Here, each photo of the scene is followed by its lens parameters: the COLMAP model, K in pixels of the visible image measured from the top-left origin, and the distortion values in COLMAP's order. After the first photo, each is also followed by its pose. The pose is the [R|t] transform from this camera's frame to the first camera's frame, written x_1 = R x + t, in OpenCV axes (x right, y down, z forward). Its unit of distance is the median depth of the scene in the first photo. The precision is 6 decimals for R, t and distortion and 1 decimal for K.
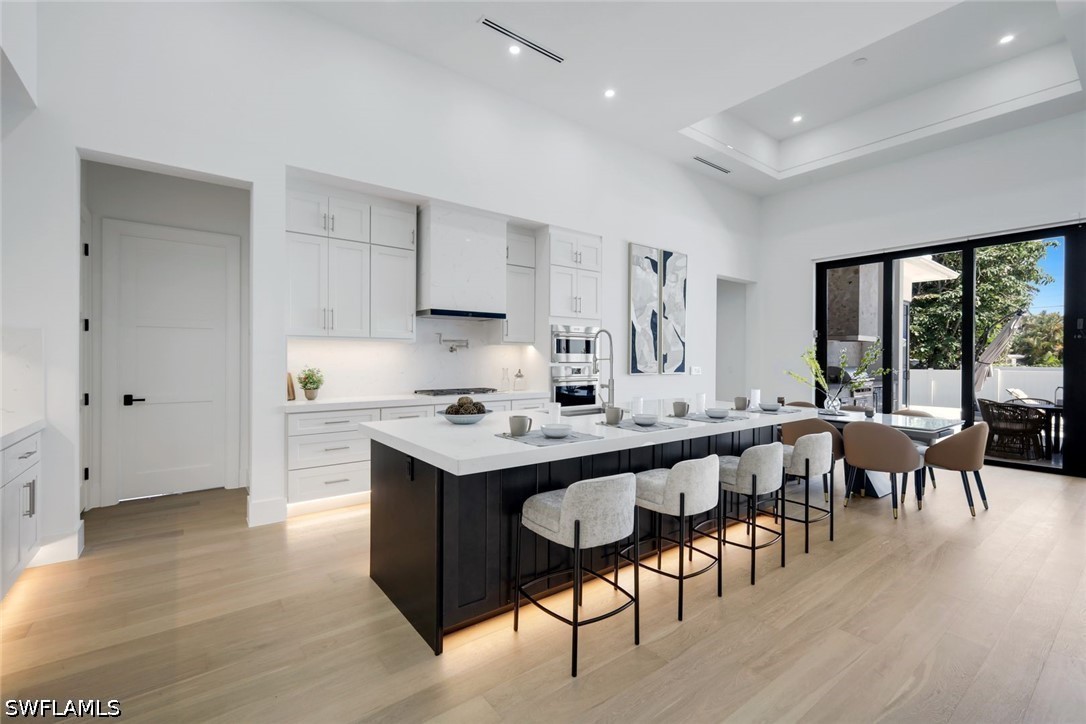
lens RADIAL K [[473.8, 0, 543.9], [0, 473.8, 359.3], [0, 0, 1]] dist [0.003555, 0.000089]
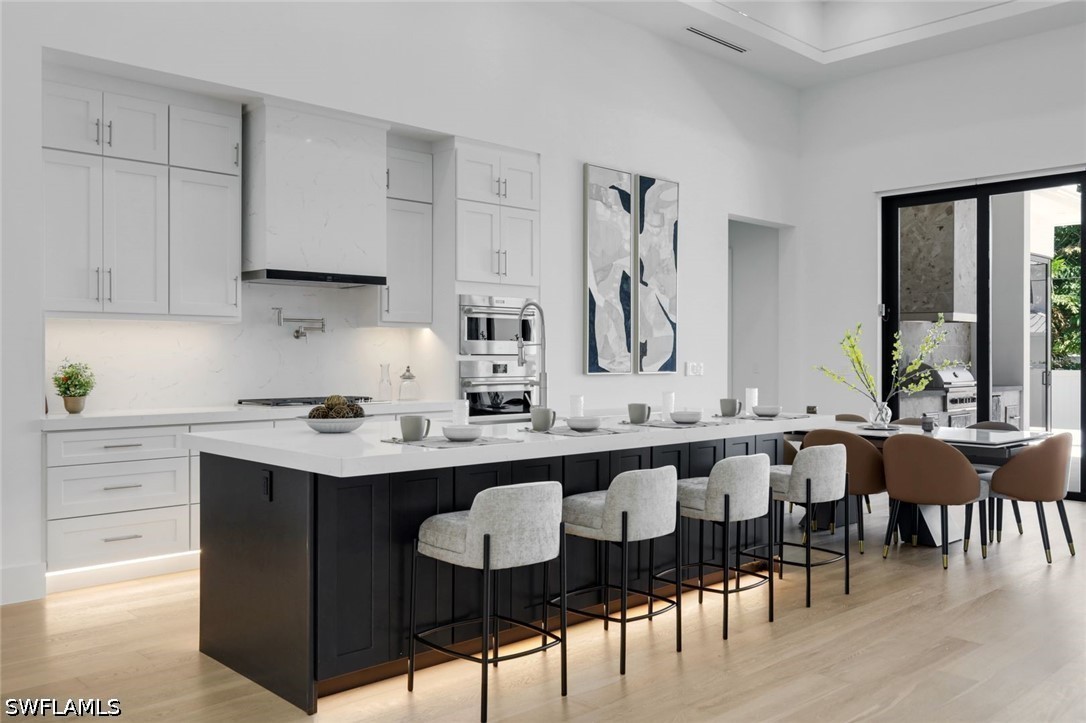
lens RADIAL K [[902.8, 0, 545.5], [0, 902.8, 358.8], [0, 0, 1]] dist [0.003942, -0.000977]
pose [[0.994419, -0.004937, 0.105389, 0.002795], [0.005021, 0.999987, -0.000533, 0.012840], [-0.105385, 0.001059, 0.994431, -0.193748]]
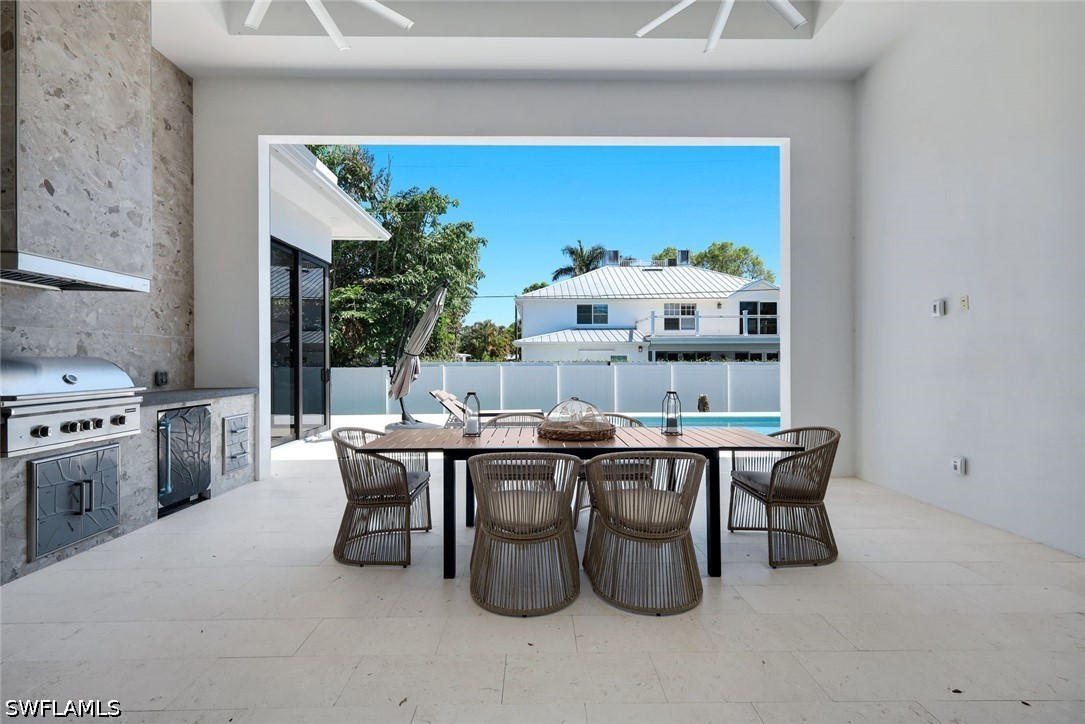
lens RADIAL K [[476.2, 0, 542.8], [0, 476.2, 360.0], [0, 0, 1]] dist [0.002356, 0.000636]
pose [[0.597114, -0.007374, 0.802123, 0.927499], [0.008680, 0.999959, 0.002731, 0.030450], [-0.802110, 0.005332, 0.597153, 0.820346]]
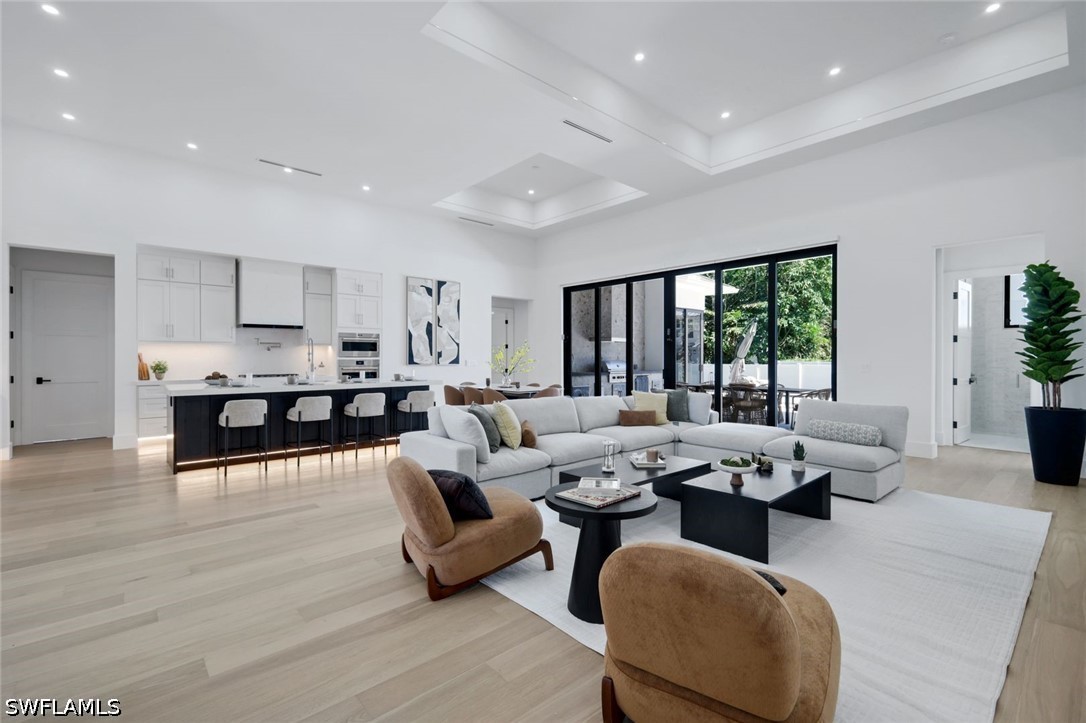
lens RADIAL K [[481.8, 0, 543.4], [0, 481.8, 358.5], [0, 0, 1]] dist [0.007761, -0.000300]
pose [[0.997249, -0.005653, 0.073904, 0.540296], [0.005763, 0.999983, -0.001280, 0.016674], [-0.073895, 0.001703, 0.997265, -0.587767]]
